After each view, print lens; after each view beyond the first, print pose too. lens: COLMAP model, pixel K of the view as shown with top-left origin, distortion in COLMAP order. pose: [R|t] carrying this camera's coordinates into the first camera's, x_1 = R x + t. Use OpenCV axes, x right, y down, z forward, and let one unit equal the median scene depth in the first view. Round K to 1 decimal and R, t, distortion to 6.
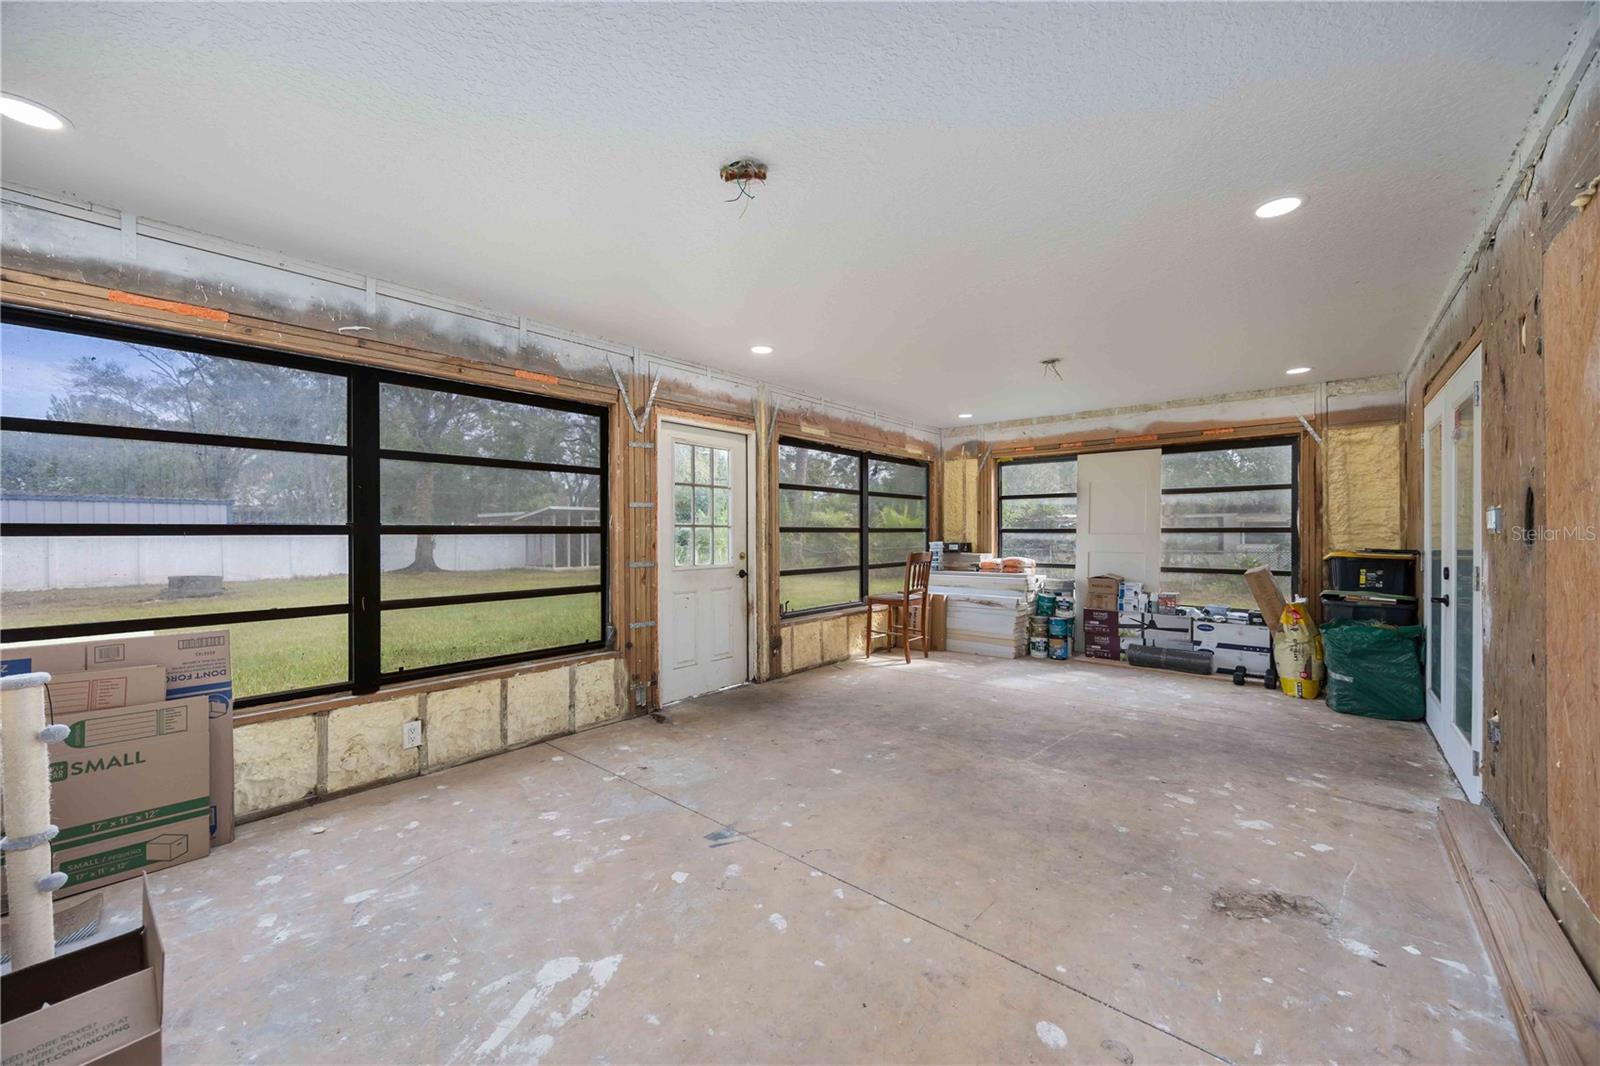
lens RADIAL K [[610.6, 0, 797.3], [0, 610.6, 531.3], [0, 0, 1]] dist [-0.006537, -0.000324]
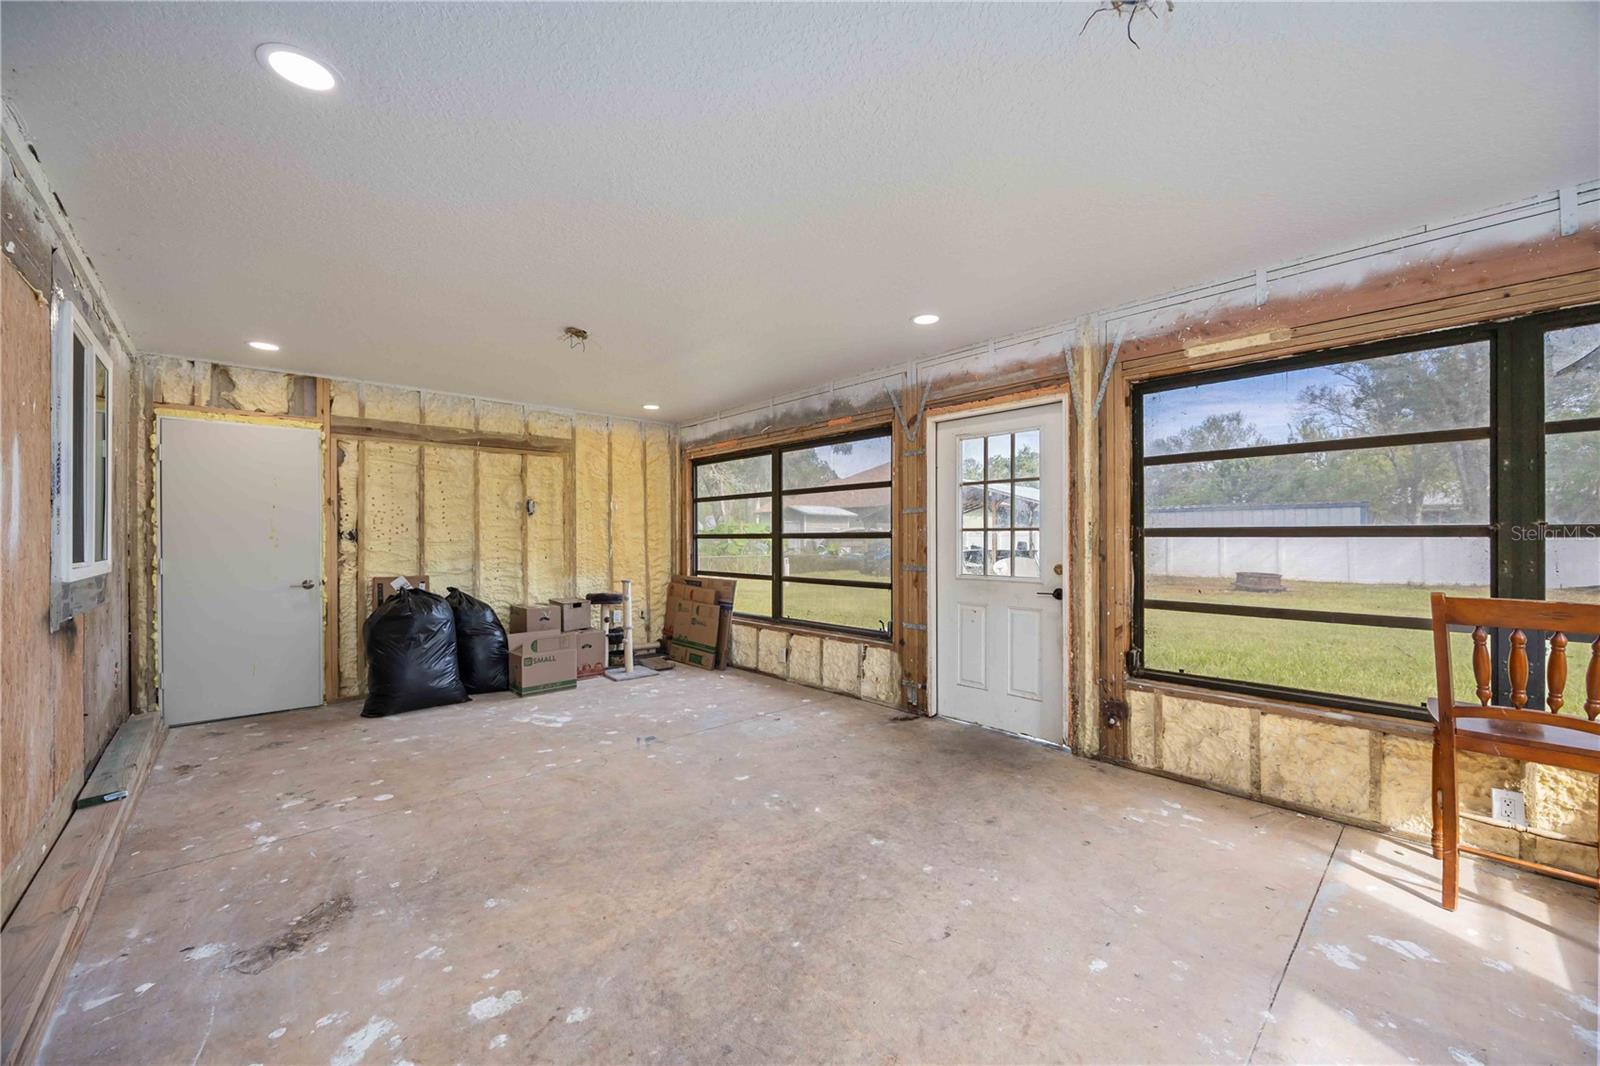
lens RADIAL K [[610.6, 0, 797.3], [0, 610.6, 537.3], [0, 0, 1]] dist [-0.006537, -0.000324]
pose [[-0.117899, 0.002967, -0.993021, 0.927348], [0.004807, 0.999986, 0.002417, -0.001864], [0.993014, -0.004489, -0.117912, 1.076967]]
